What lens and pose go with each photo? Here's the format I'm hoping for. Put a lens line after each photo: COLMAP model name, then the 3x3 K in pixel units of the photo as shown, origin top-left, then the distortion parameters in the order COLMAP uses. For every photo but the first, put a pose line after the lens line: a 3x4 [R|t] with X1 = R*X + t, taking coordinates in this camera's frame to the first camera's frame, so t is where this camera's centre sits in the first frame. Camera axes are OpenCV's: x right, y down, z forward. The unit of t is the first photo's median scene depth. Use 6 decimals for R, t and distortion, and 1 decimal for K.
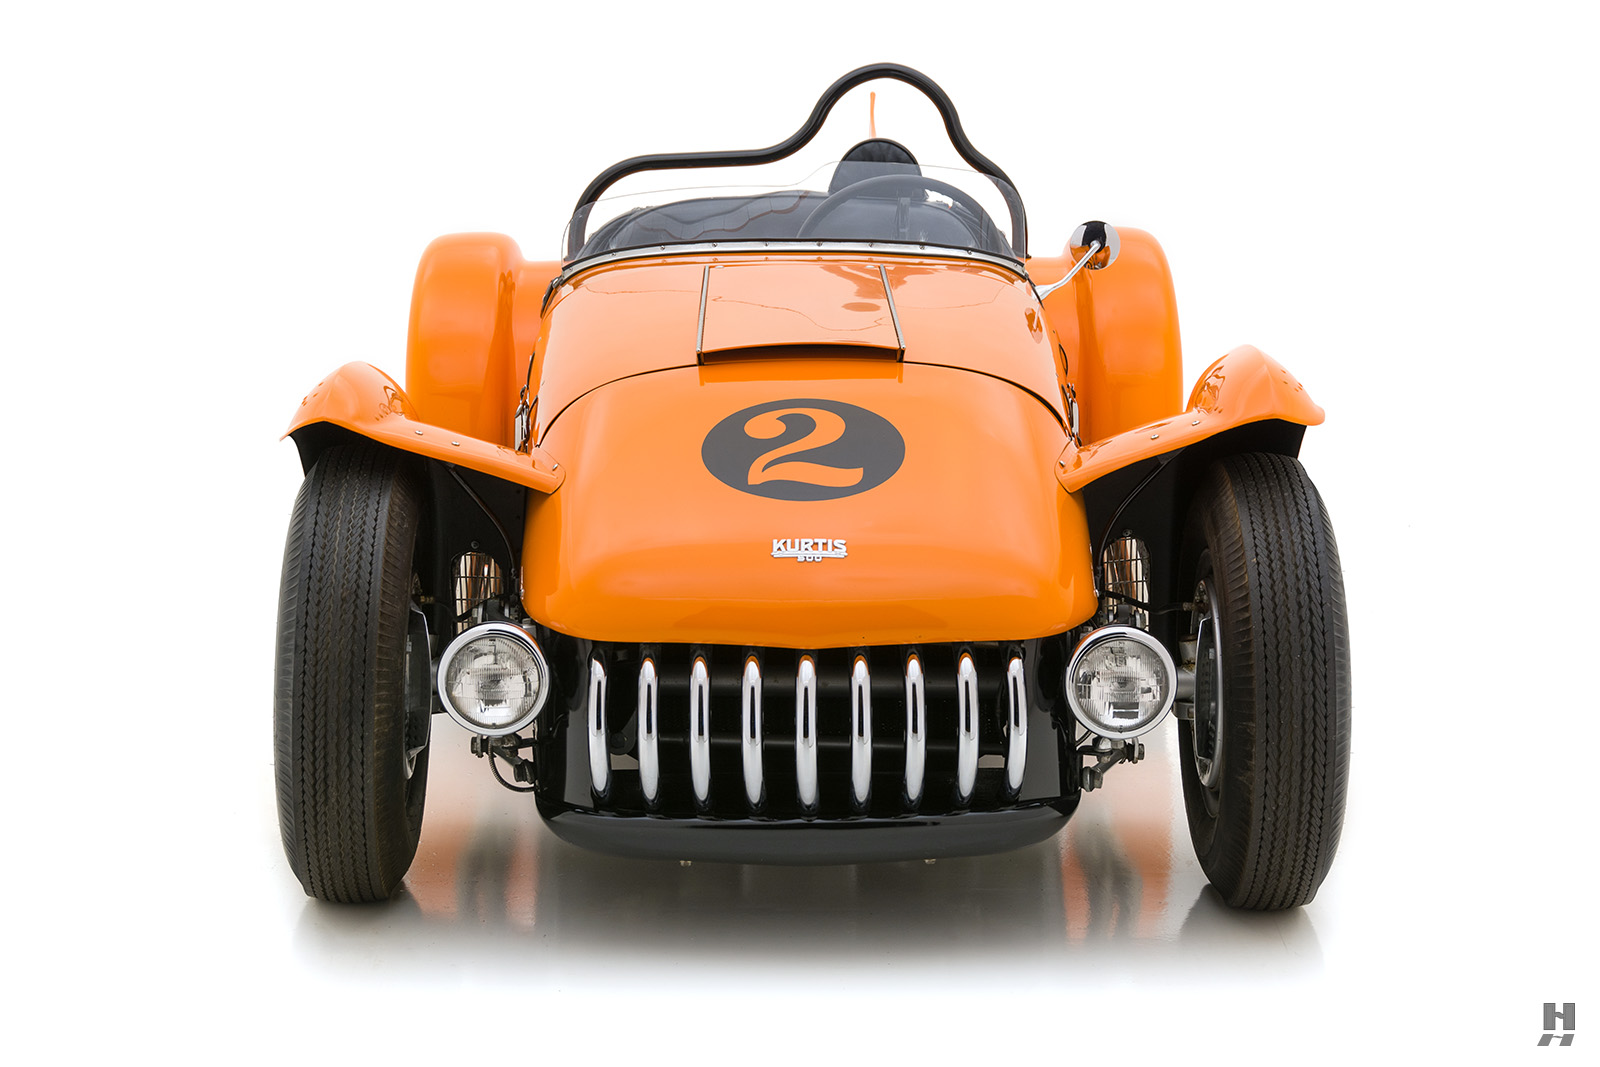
lens RADIAL K [[3126.7, 0, 801.9], [0, 3126.7, 531.4], [0, 0, 1]] dist [-0.022898, 0.000000]
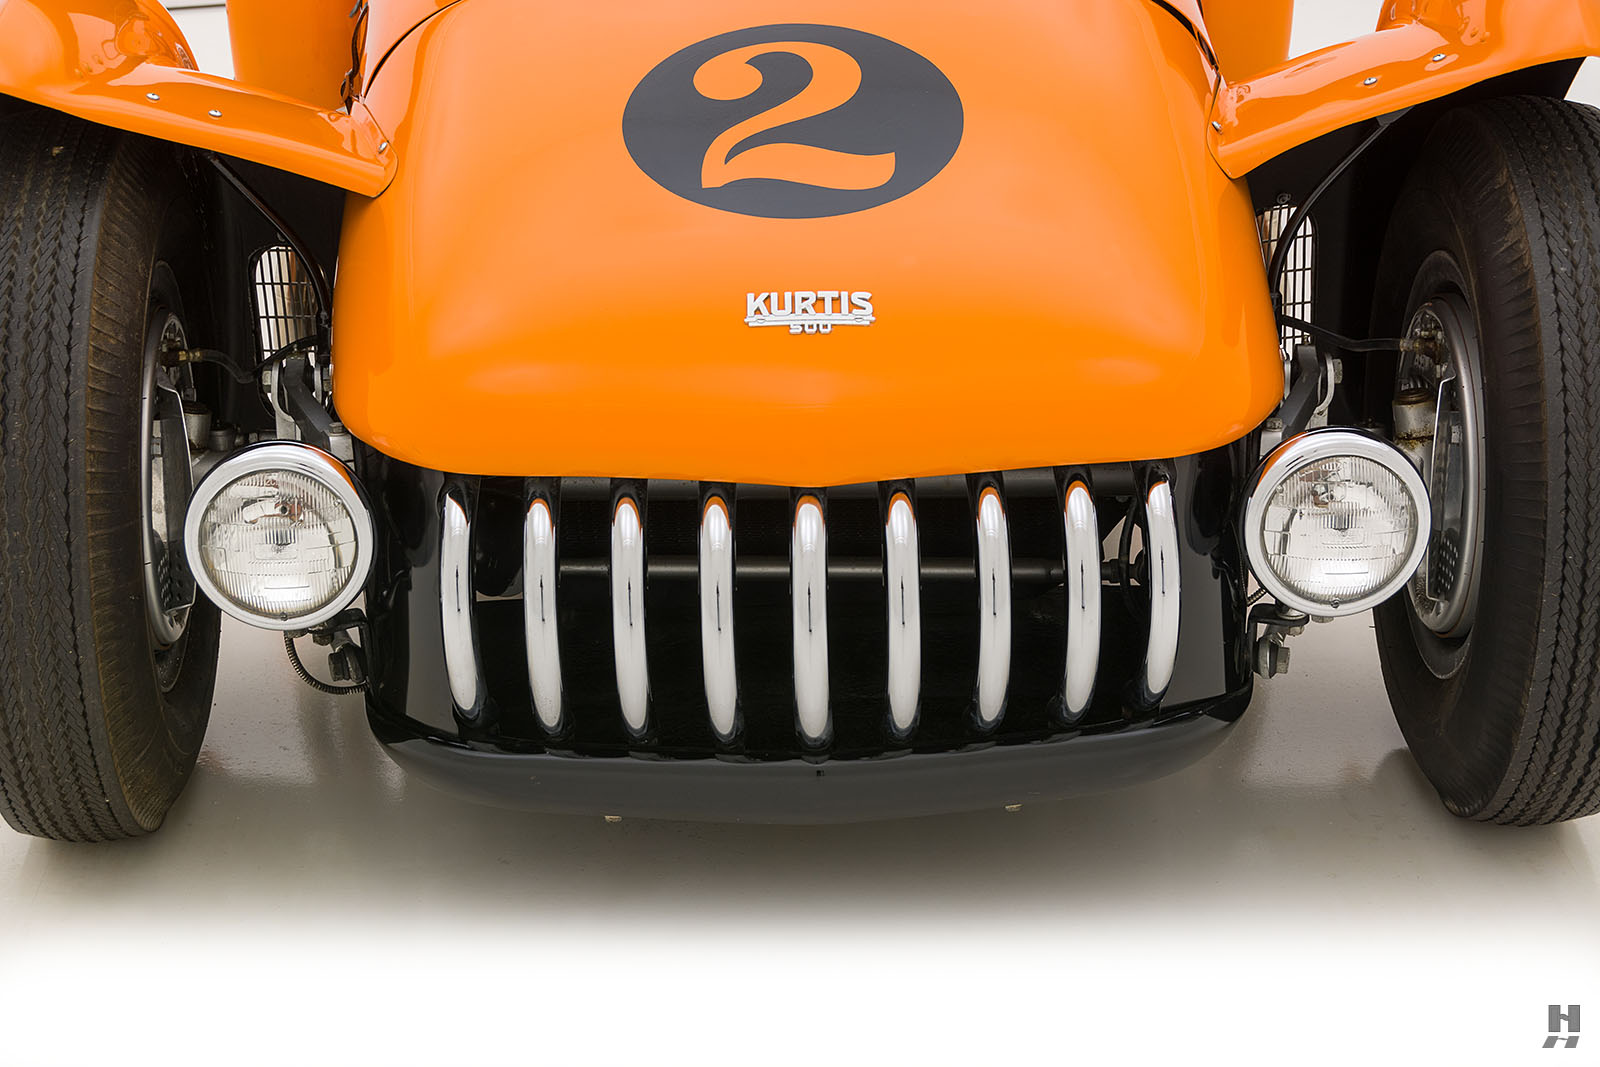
lens RADIAL K [[3126.7, 0, 840.1], [0, 3126.7, 540.8], [0, 0, 1]] dist [-0.022898, 0.000000]
pose [[0.999534, -0.019052, 0.023836, -0.006593], [0.014440, 0.983463, 0.180532, -0.056836], [-0.026881, -0.180104, 0.983280, 0.412130]]
